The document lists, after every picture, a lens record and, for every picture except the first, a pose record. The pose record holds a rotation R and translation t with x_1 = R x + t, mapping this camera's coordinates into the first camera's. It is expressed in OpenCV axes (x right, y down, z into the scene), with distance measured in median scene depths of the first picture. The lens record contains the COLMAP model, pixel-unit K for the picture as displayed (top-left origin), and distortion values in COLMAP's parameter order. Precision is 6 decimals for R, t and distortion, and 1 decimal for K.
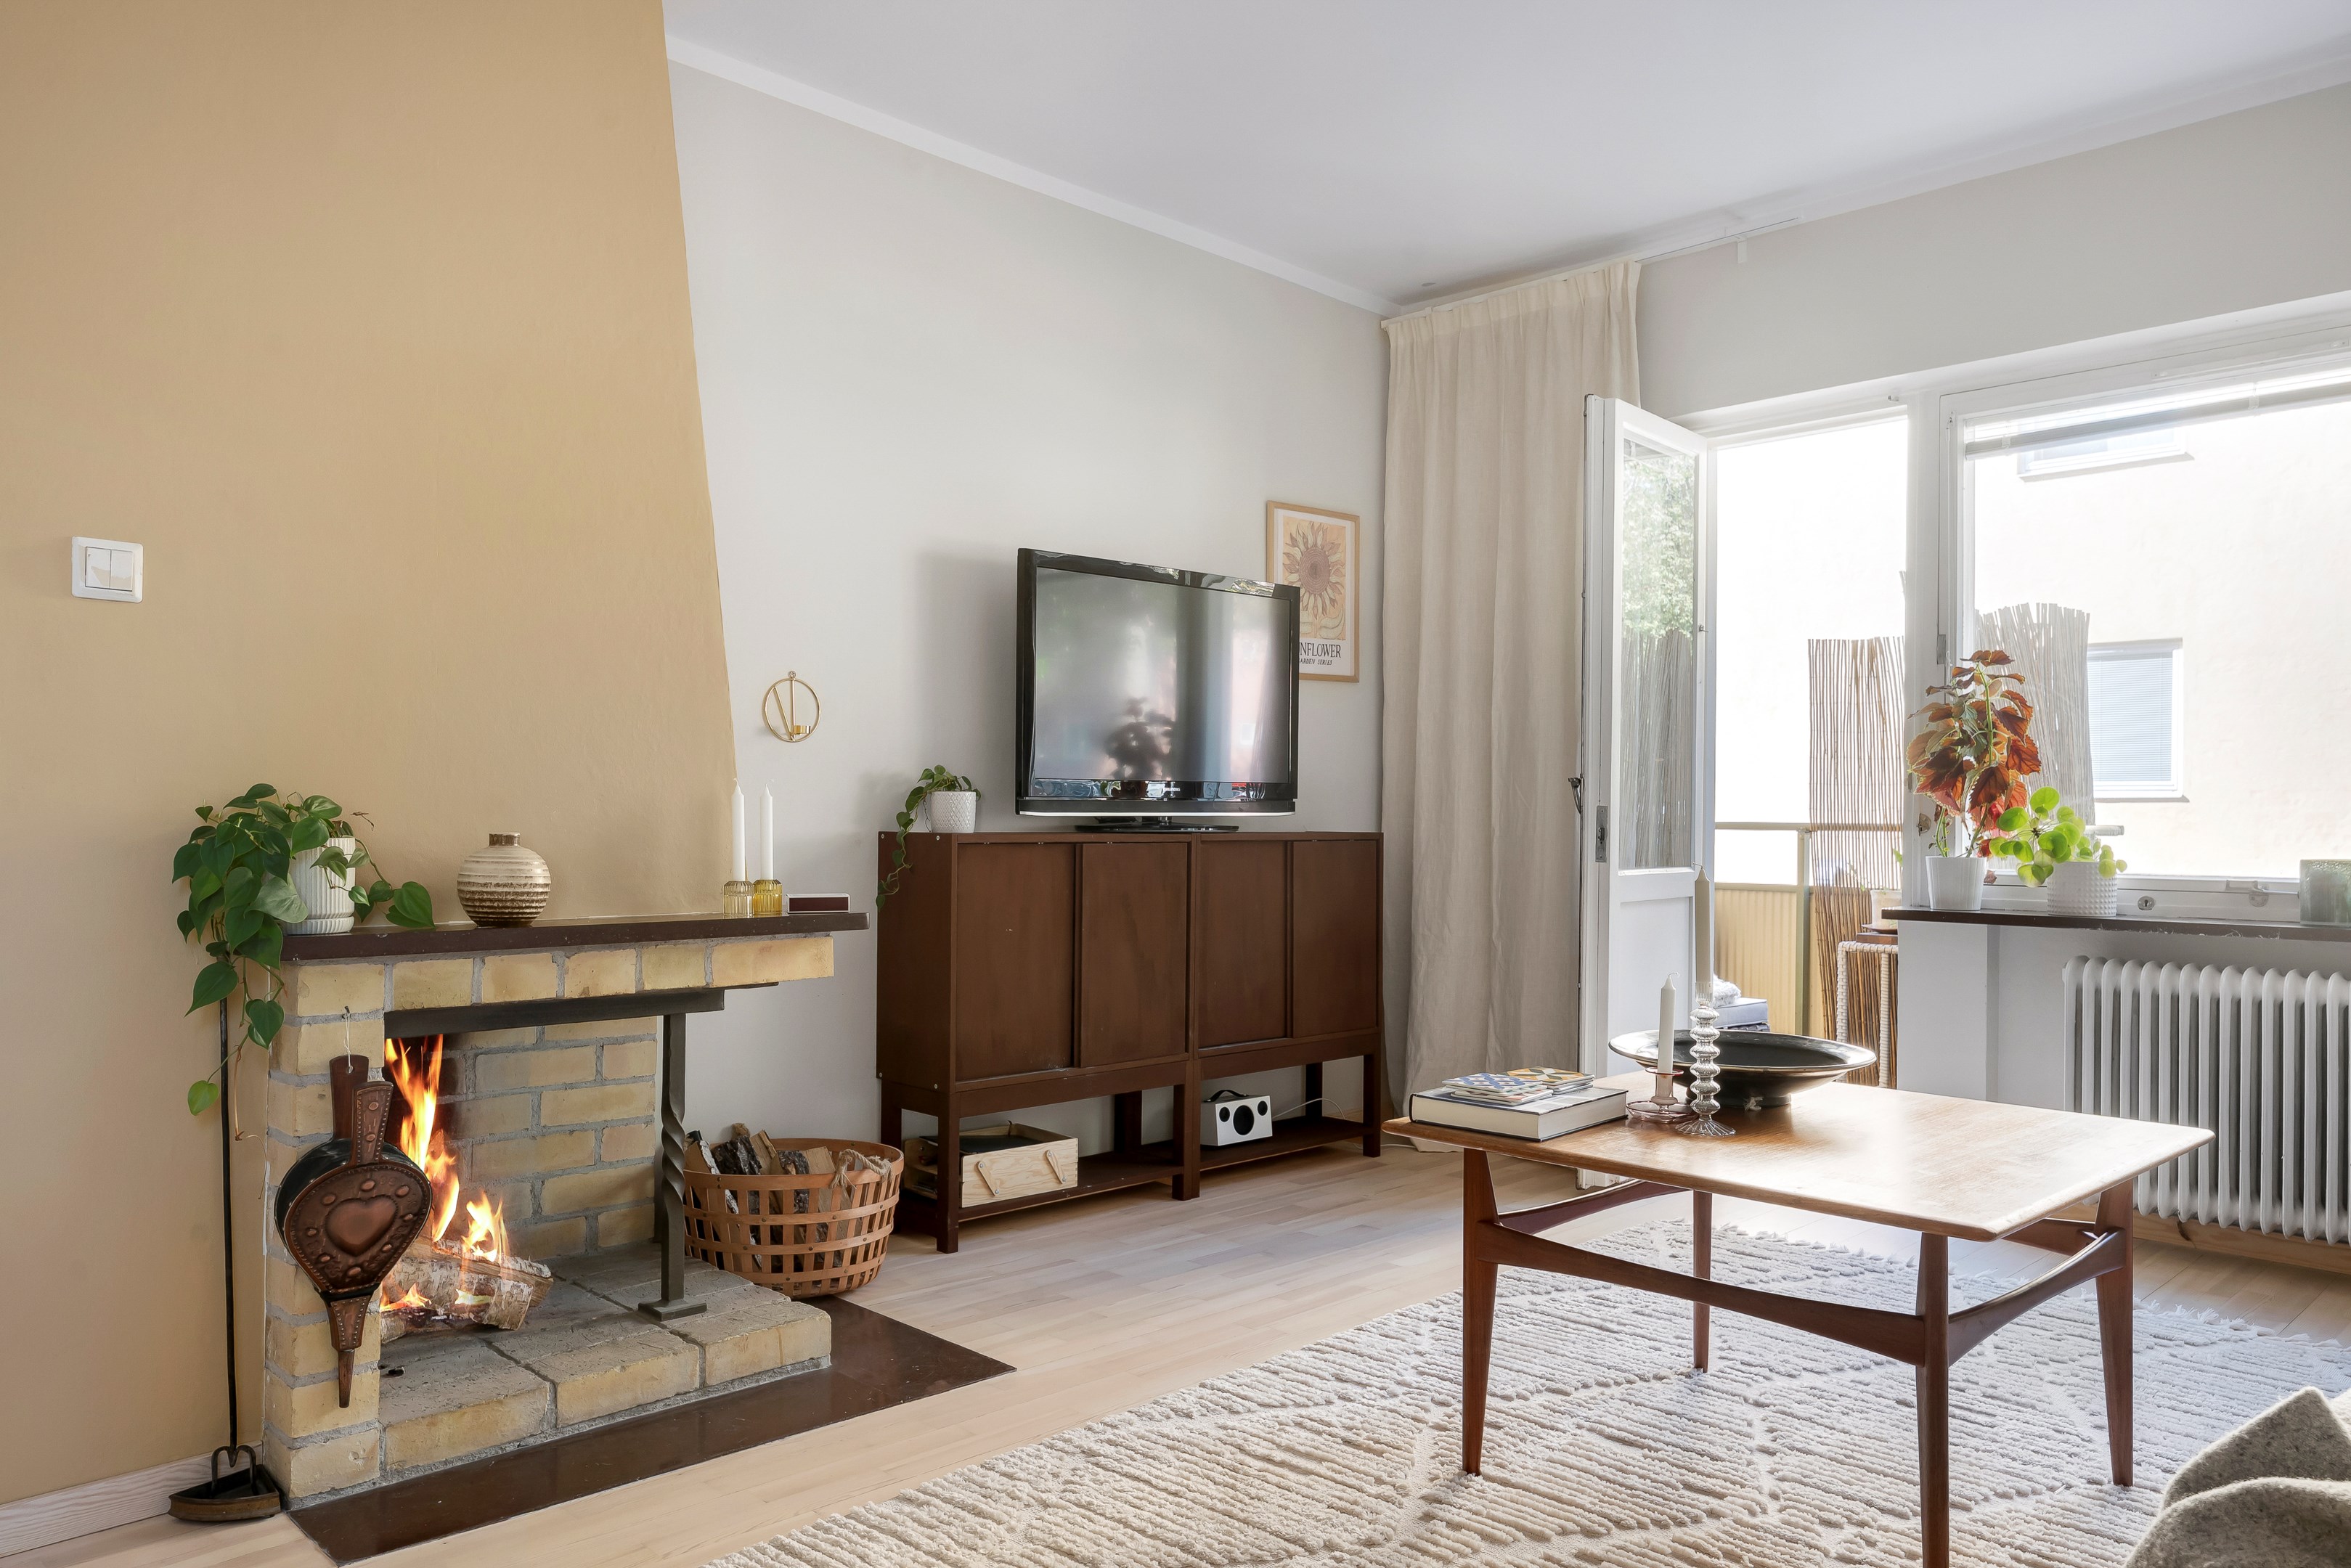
lens RADIAL K [[1653.3, 0, 1175.5], [0, 1653.3, 784.0], [0, 0, 1]] dist [0.002570, 0.000219]
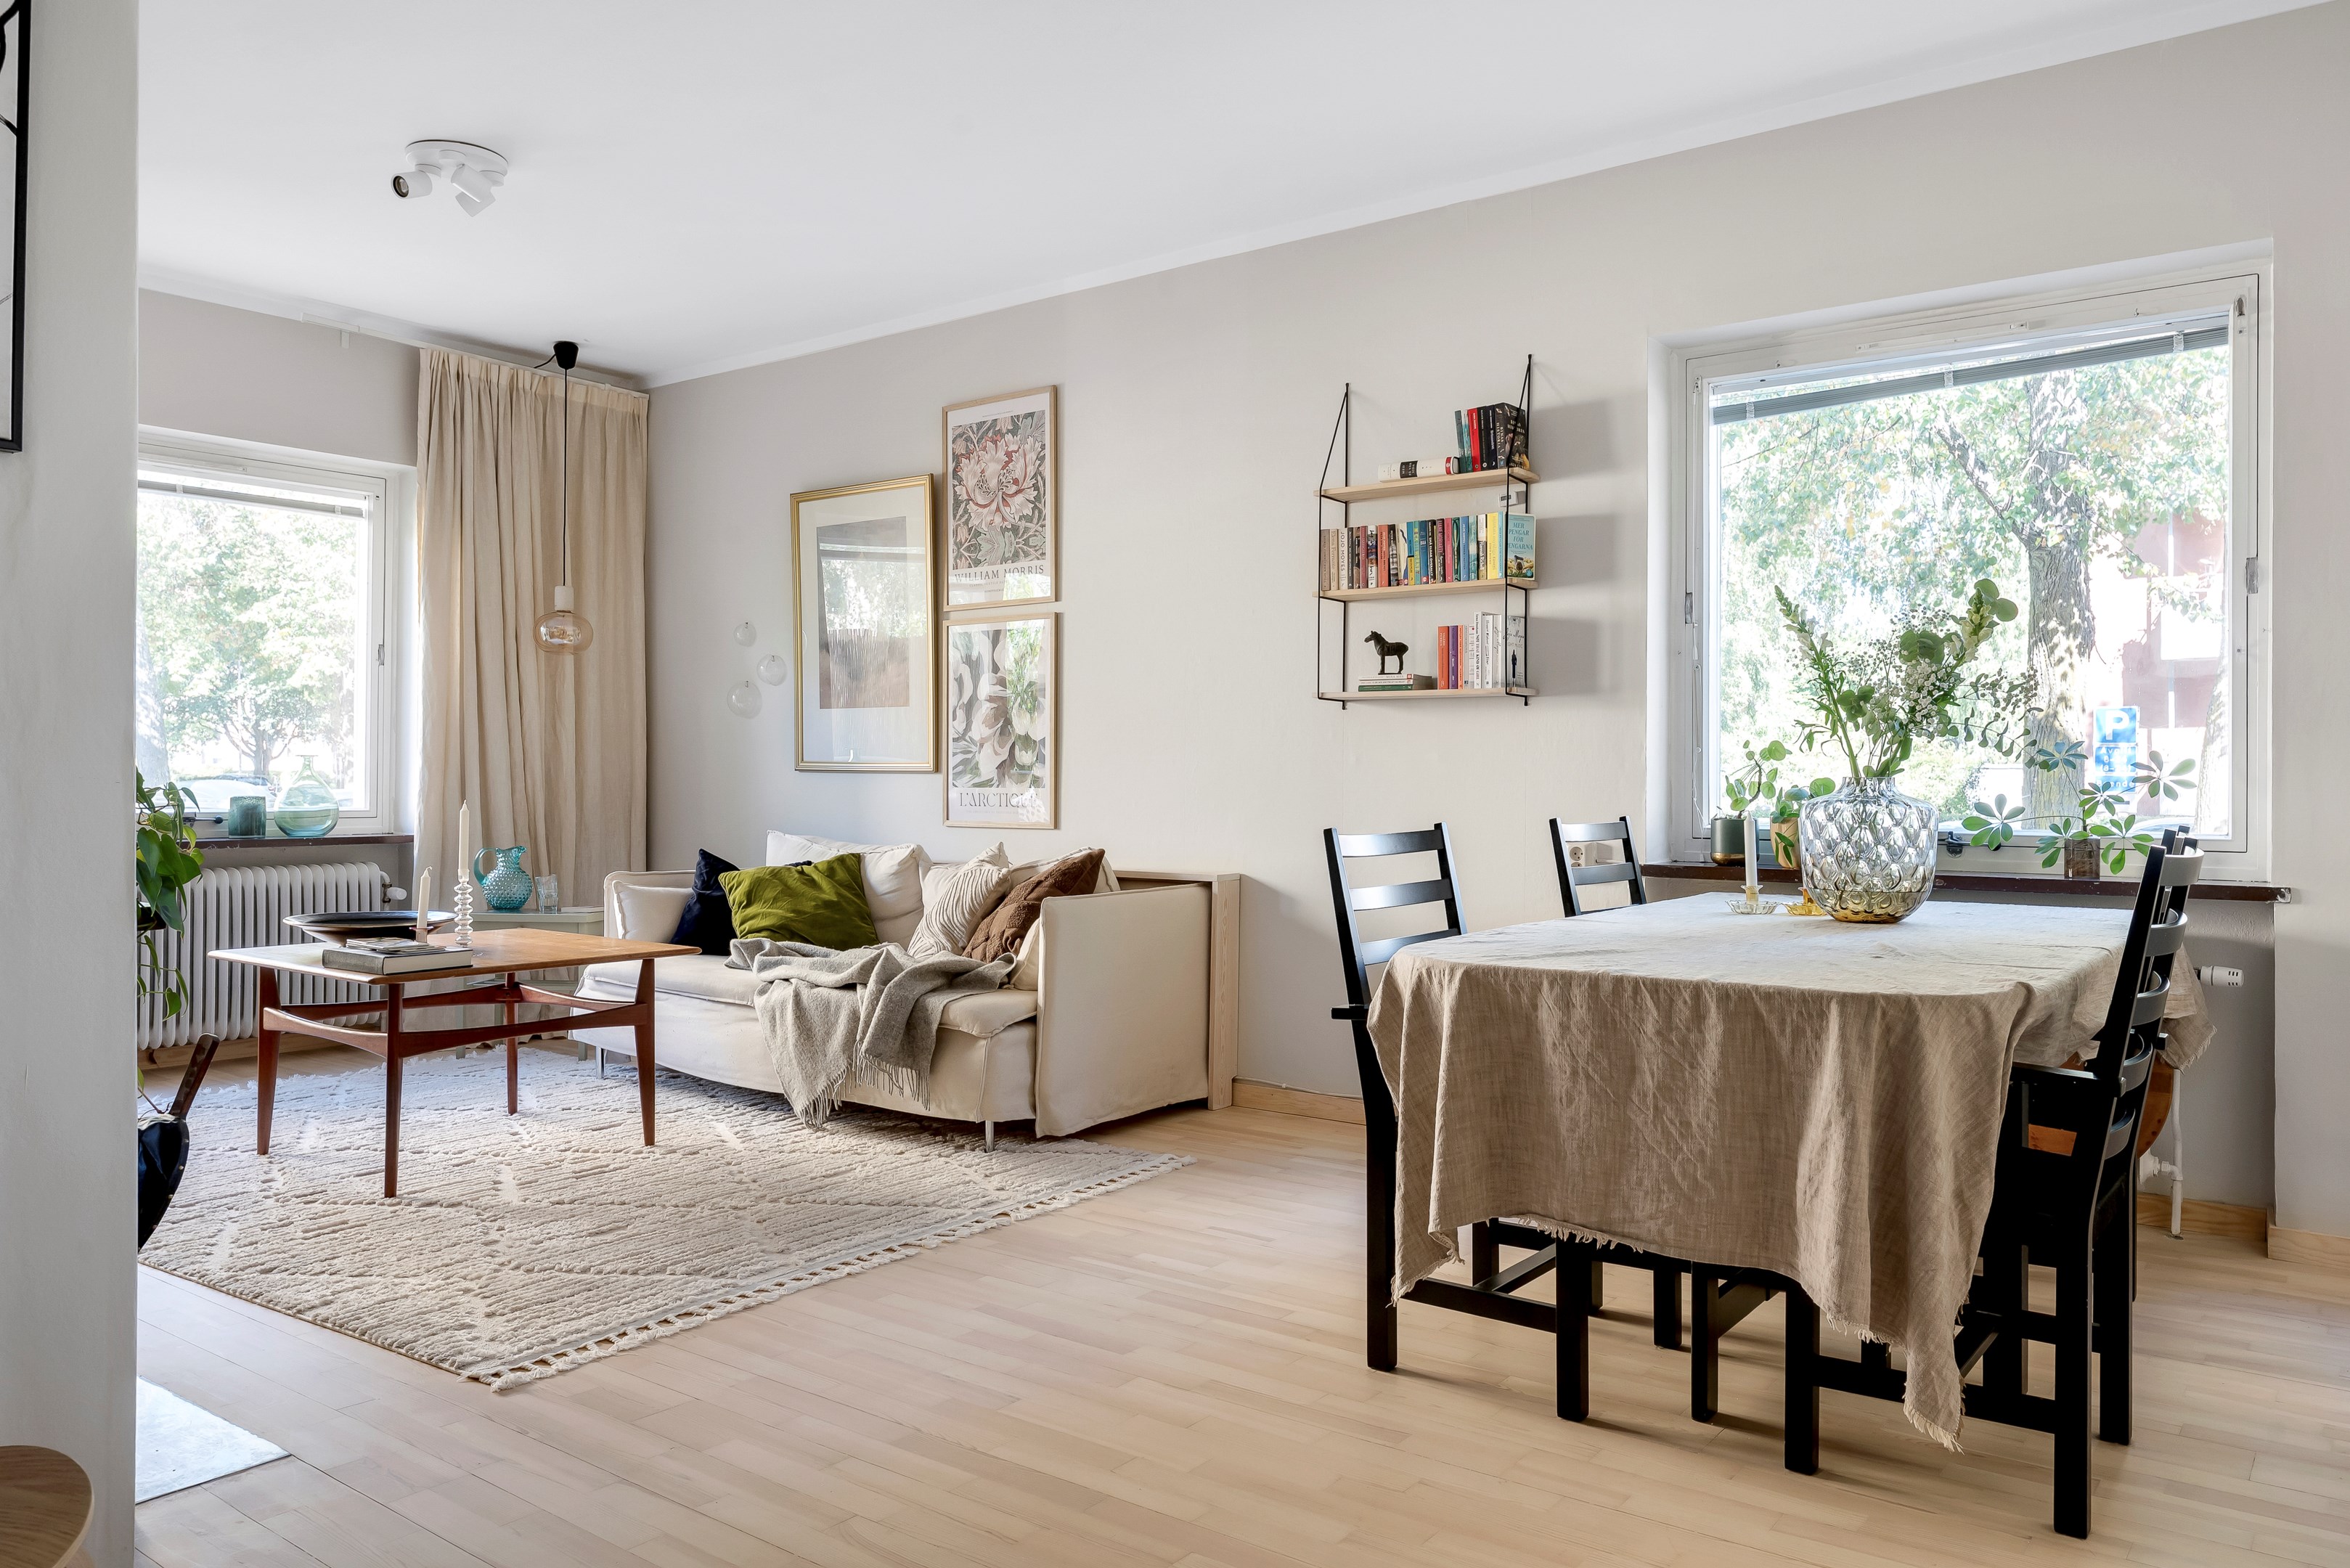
lens RADIAL K [[1637.8, 0, 1200.9], [0, 1637.8, 773.8], [0, 0, 1]] dist [-0.001362, 0.001501]
pose [[-0.152177, -0.007121, 0.988328, -0.901053], [-0.023115, 0.999726, 0.003644, -0.002124], [-0.988083, -0.022290, -0.152299, 0.311147]]
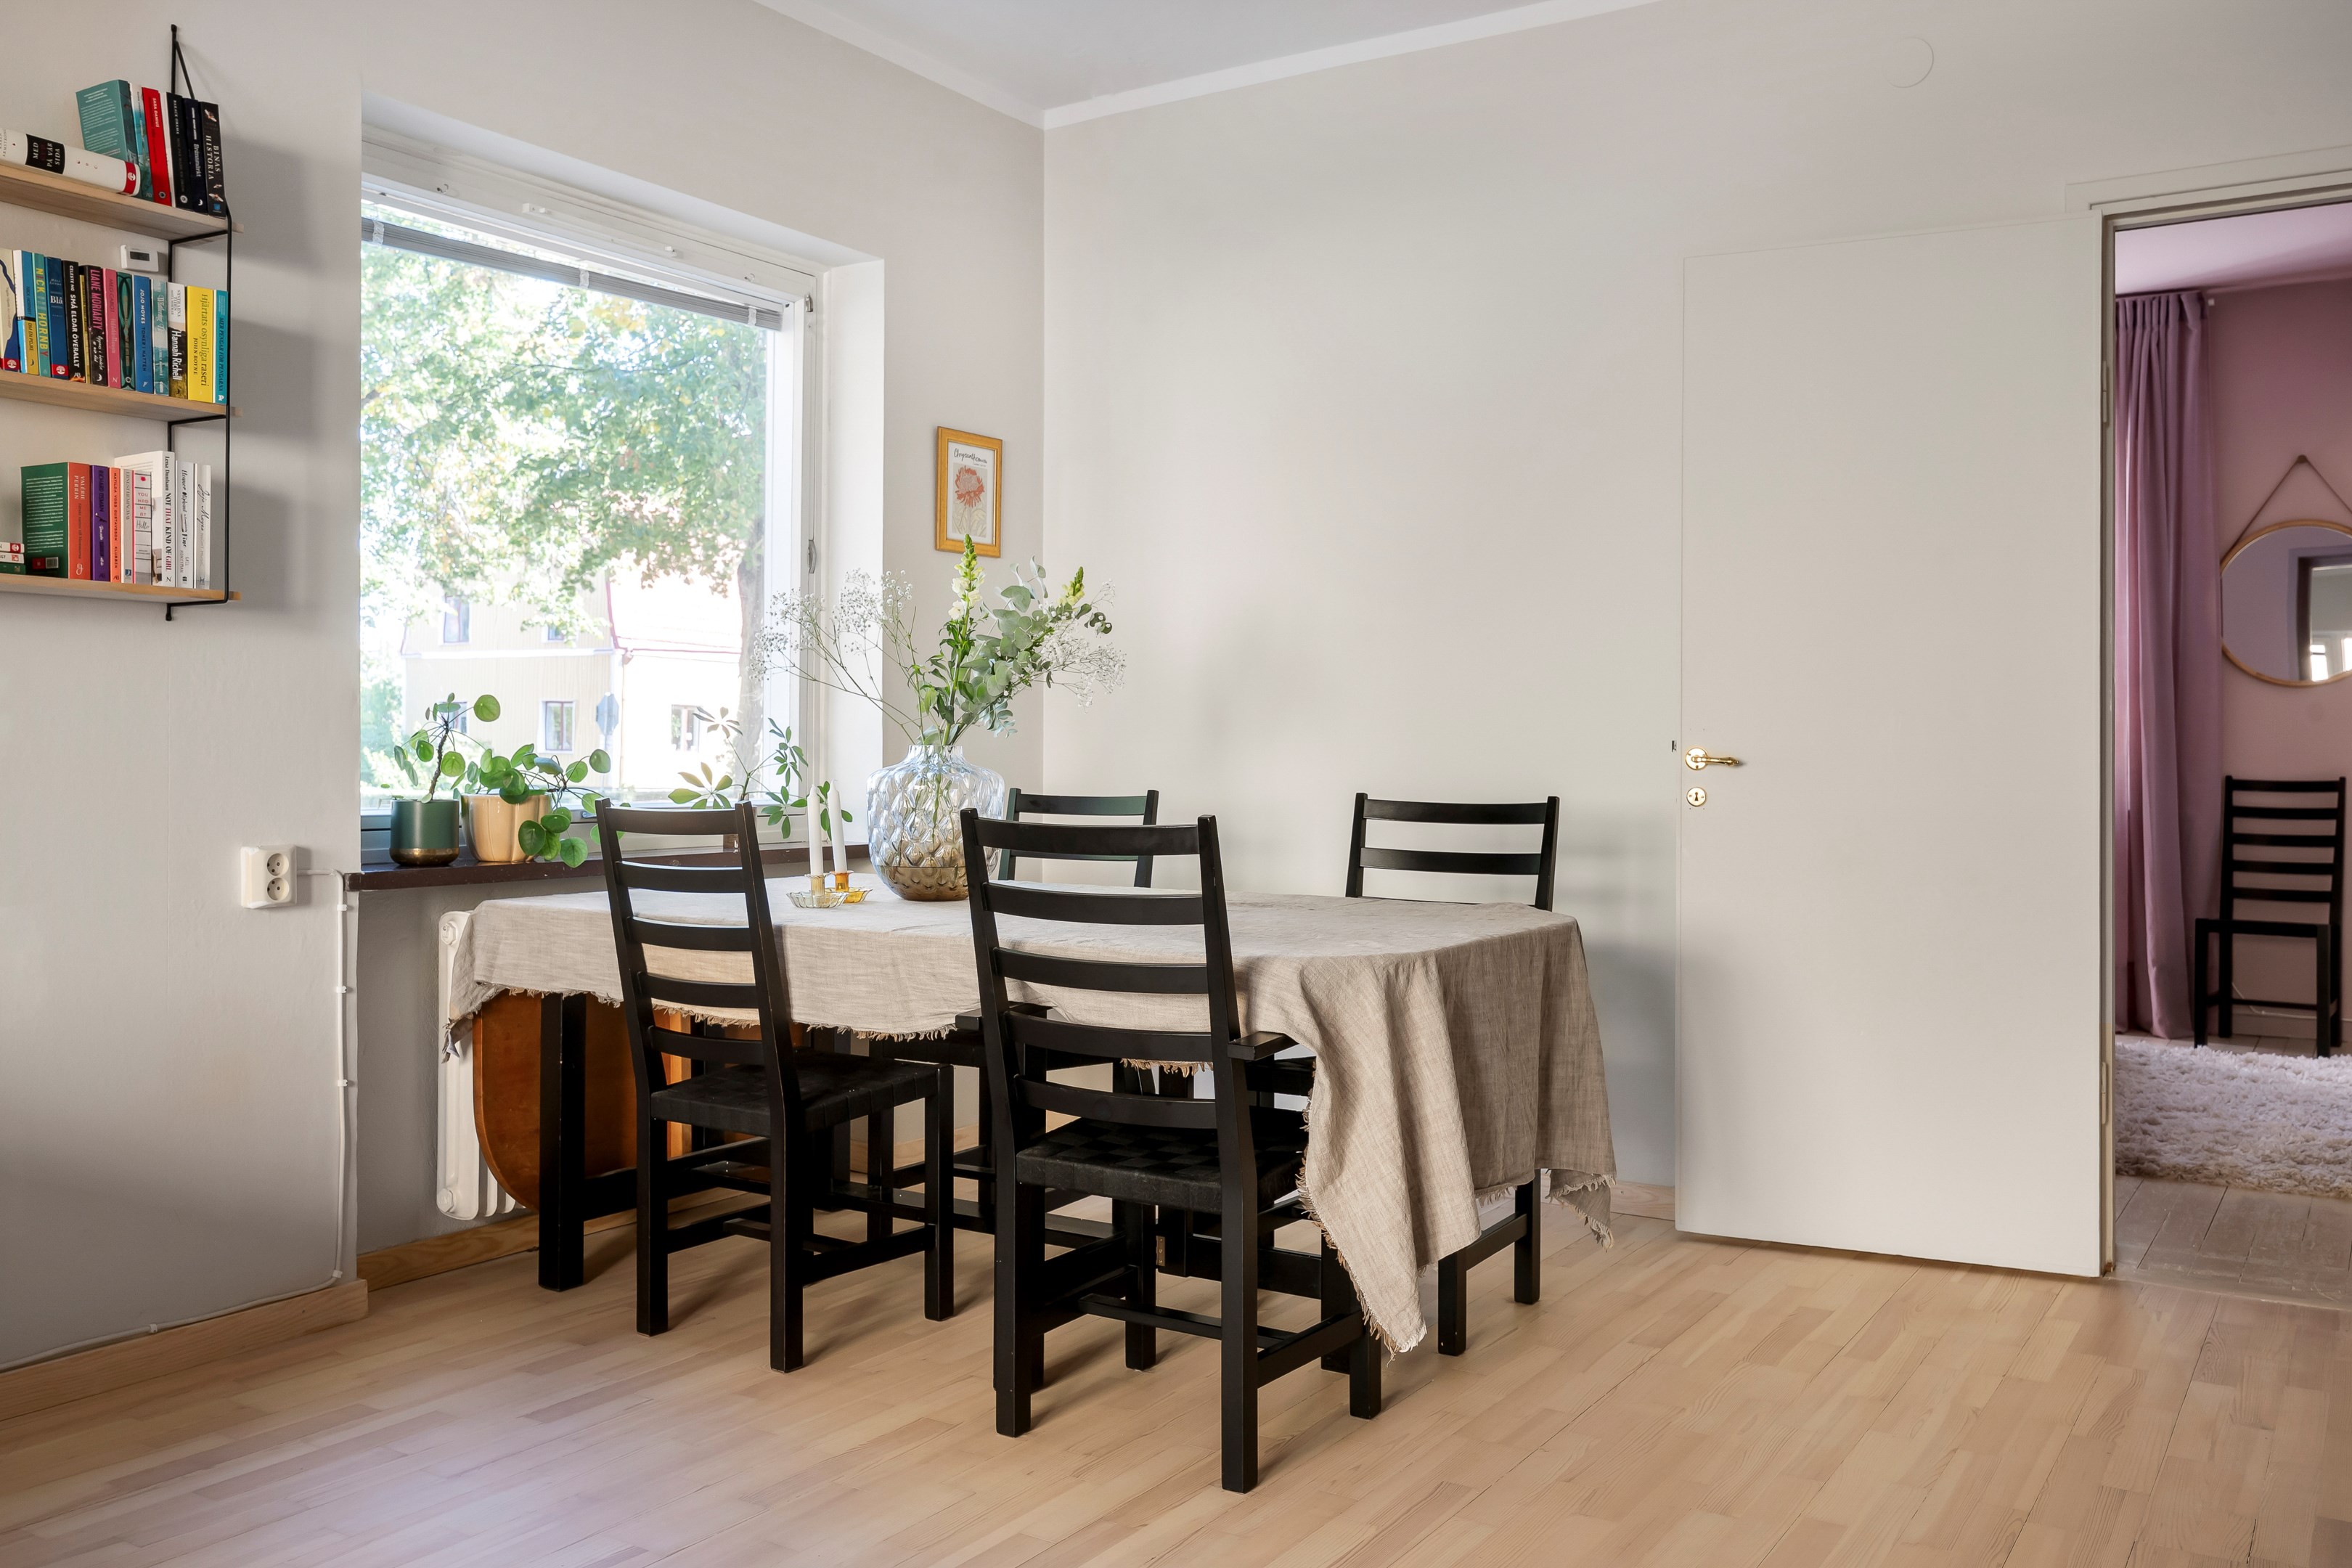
lens RADIAL K [[1924.2, 0, 1176.0], [0, 1924.2, 784.0], [0, 0, 1]] dist [-0.003567, 0.001496]
pose [[-0.976651, -0.011548, -0.214521, -0.079819], [-0.011022, 0.999933, -0.003648, 0.013103], [0.214549, -0.001199, -0.976713, 0.749829]]
